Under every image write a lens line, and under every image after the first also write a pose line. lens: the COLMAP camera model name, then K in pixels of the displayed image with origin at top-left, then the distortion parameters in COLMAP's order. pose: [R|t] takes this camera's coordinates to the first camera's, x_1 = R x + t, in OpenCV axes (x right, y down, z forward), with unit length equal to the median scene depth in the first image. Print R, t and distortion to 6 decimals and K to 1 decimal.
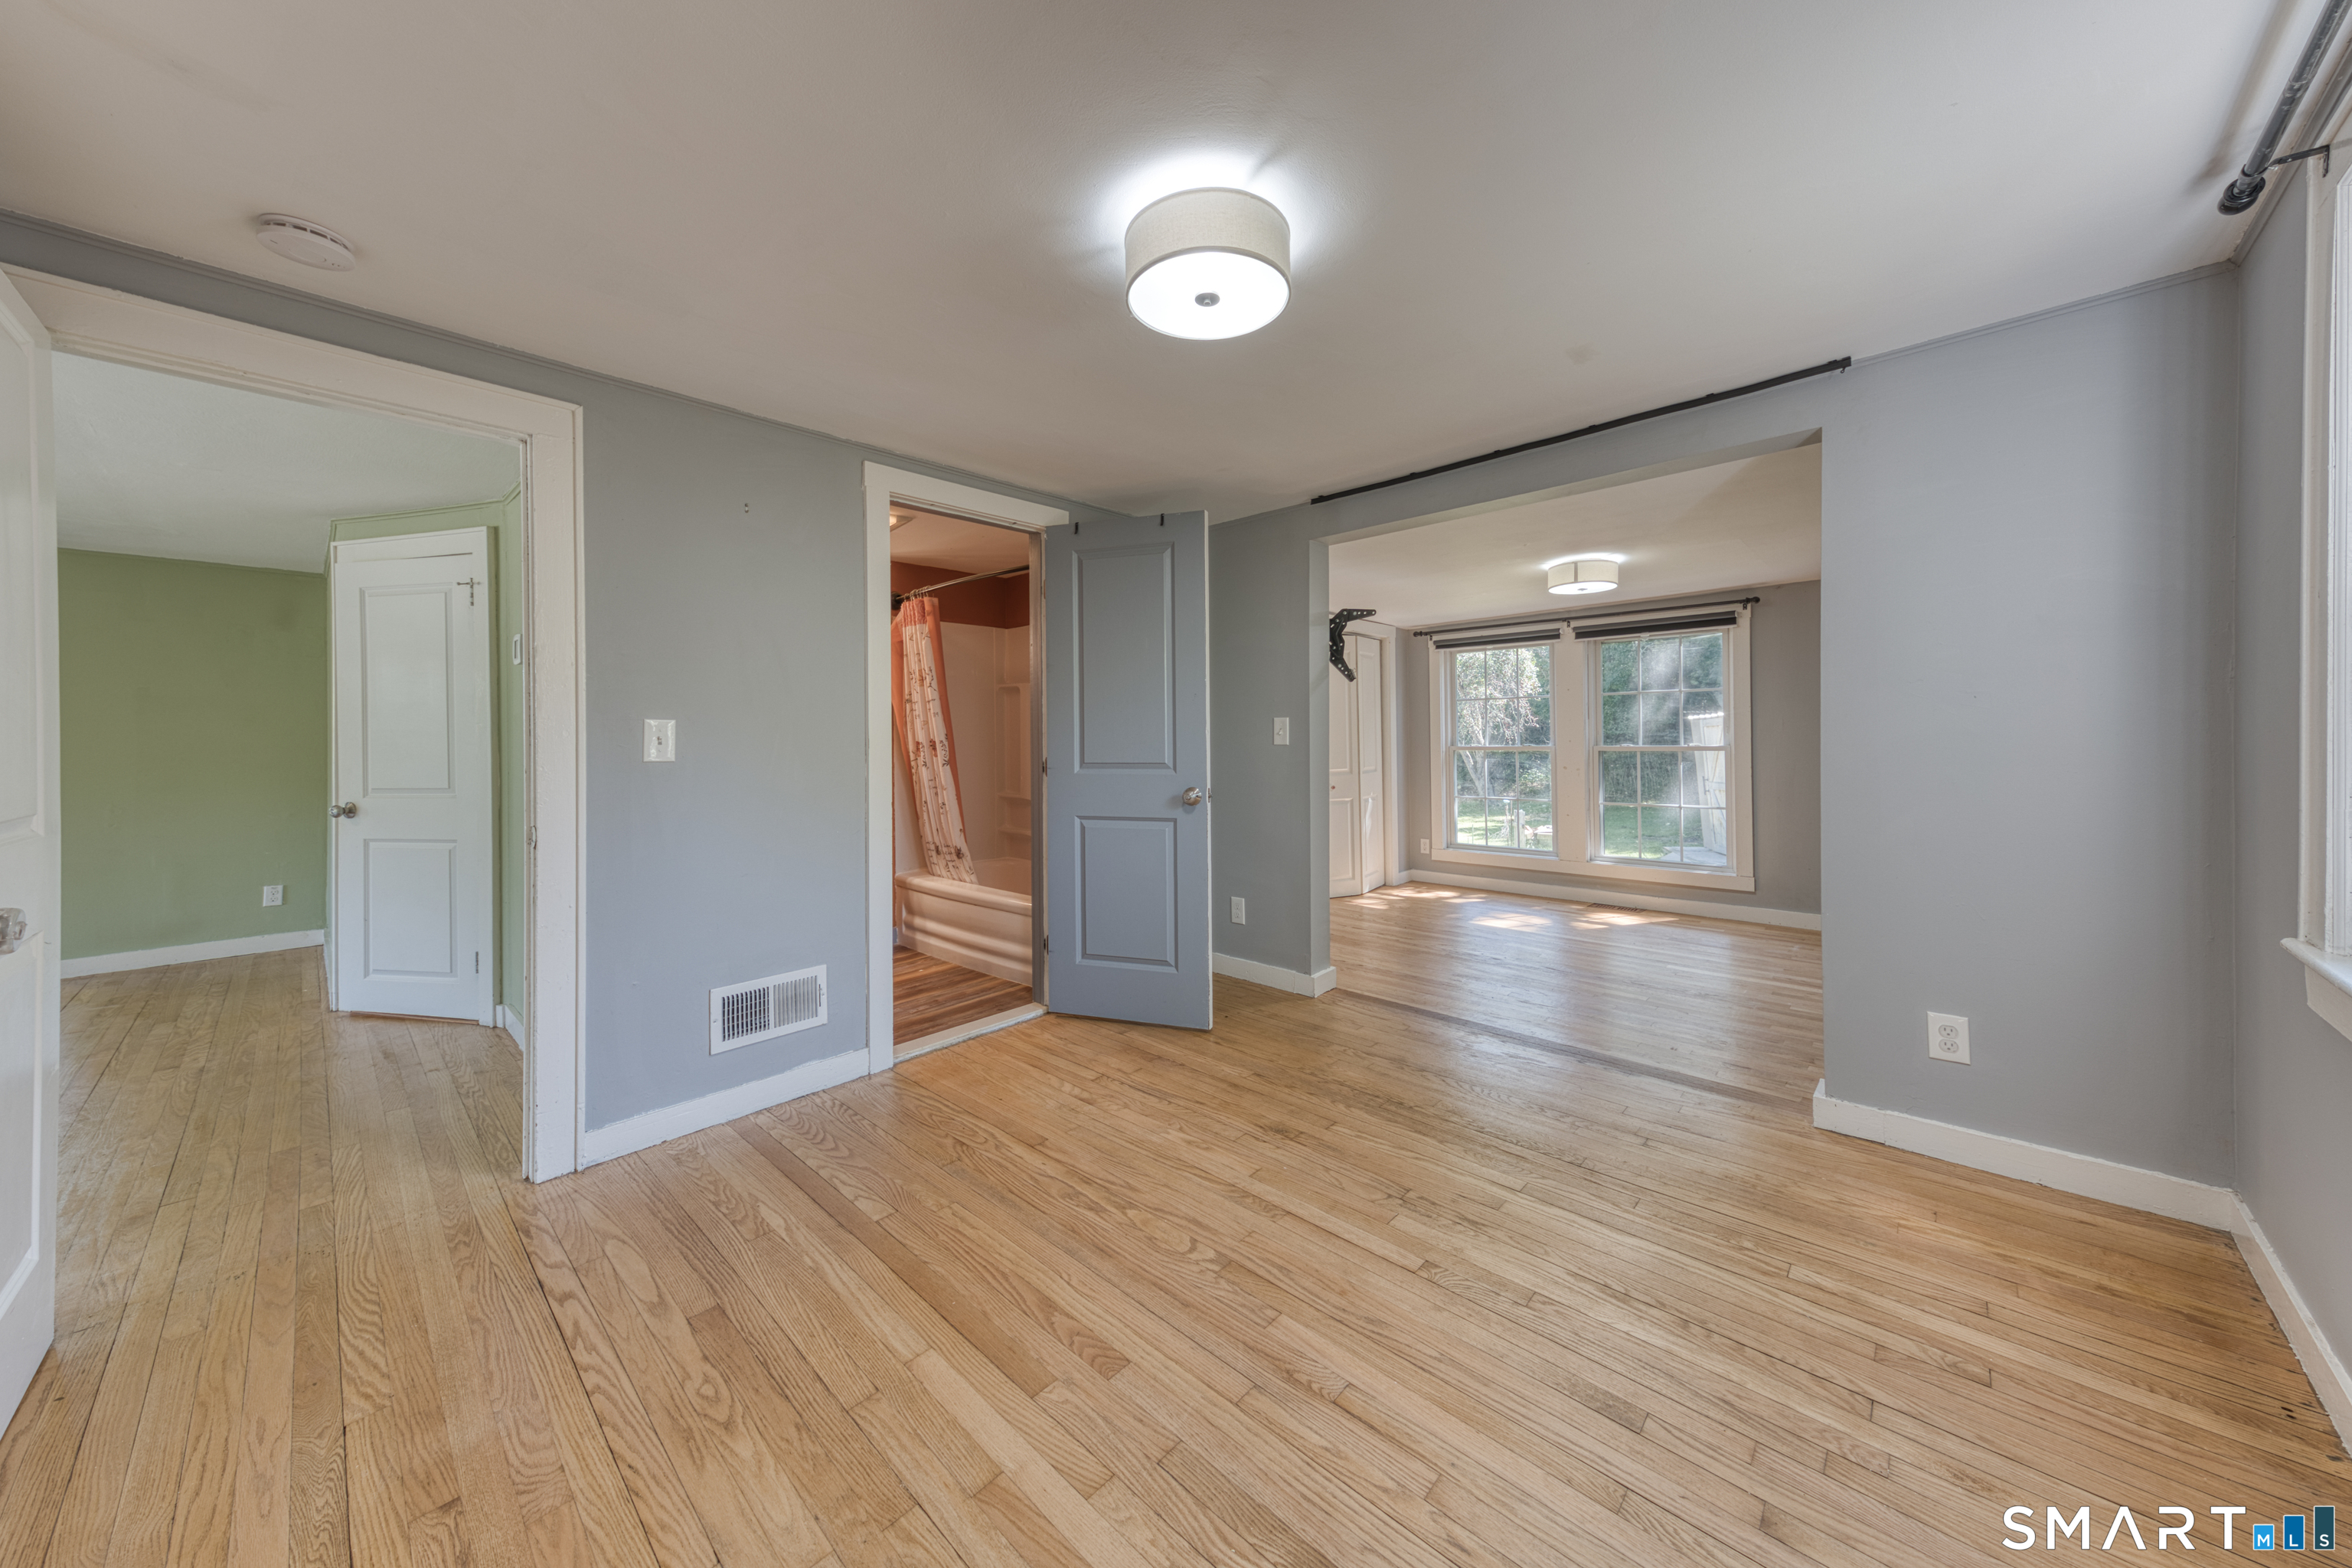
lens RADIAL K [[820.9, 0, 1252.2], [0, 820.9, 734.6], [0, 0, 1]] dist [0.017552, -0.000250]
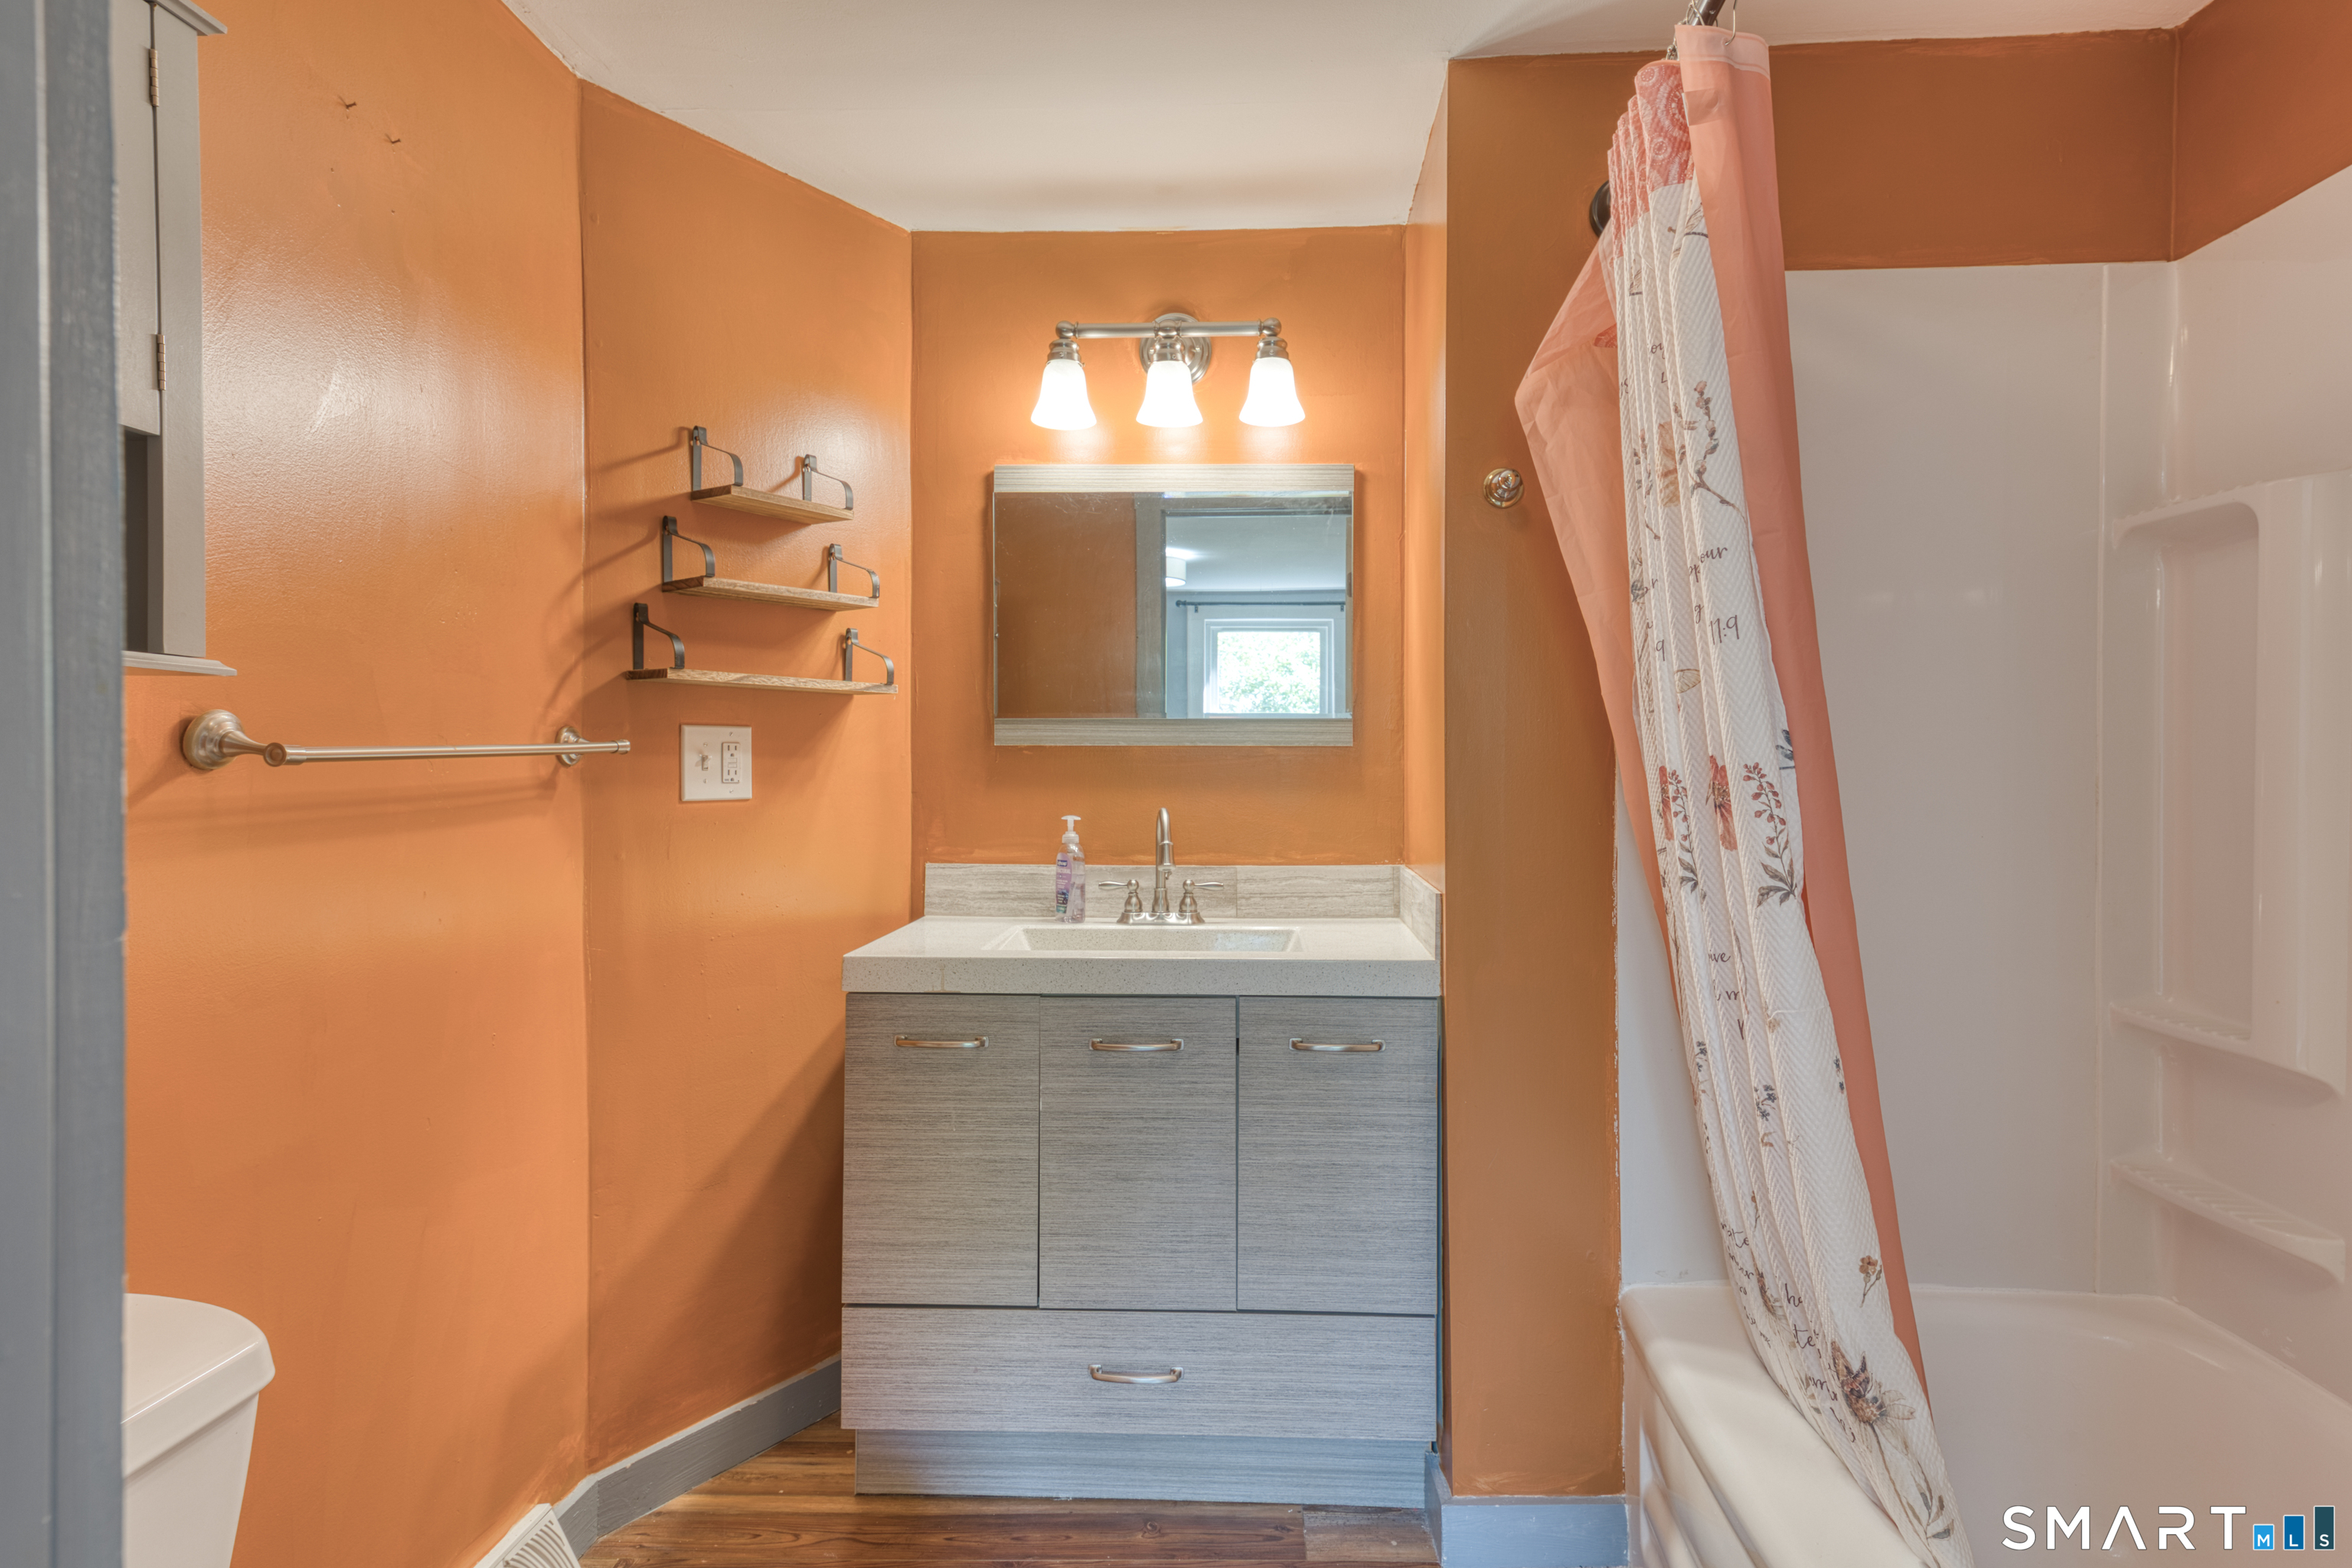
lens RADIAL K [[1294.9, 0, 1189.8], [0, 1294.9, 762.7], [0, 0, 1]] dist [0.062600, 0.000842]
pose [[0.622990, 0.020684, -0.781957, -0.459210], [-0.007936, 0.999766, 0.020123, 0.003411], [0.782190, -0.006331, 0.623008, 1.457237]]
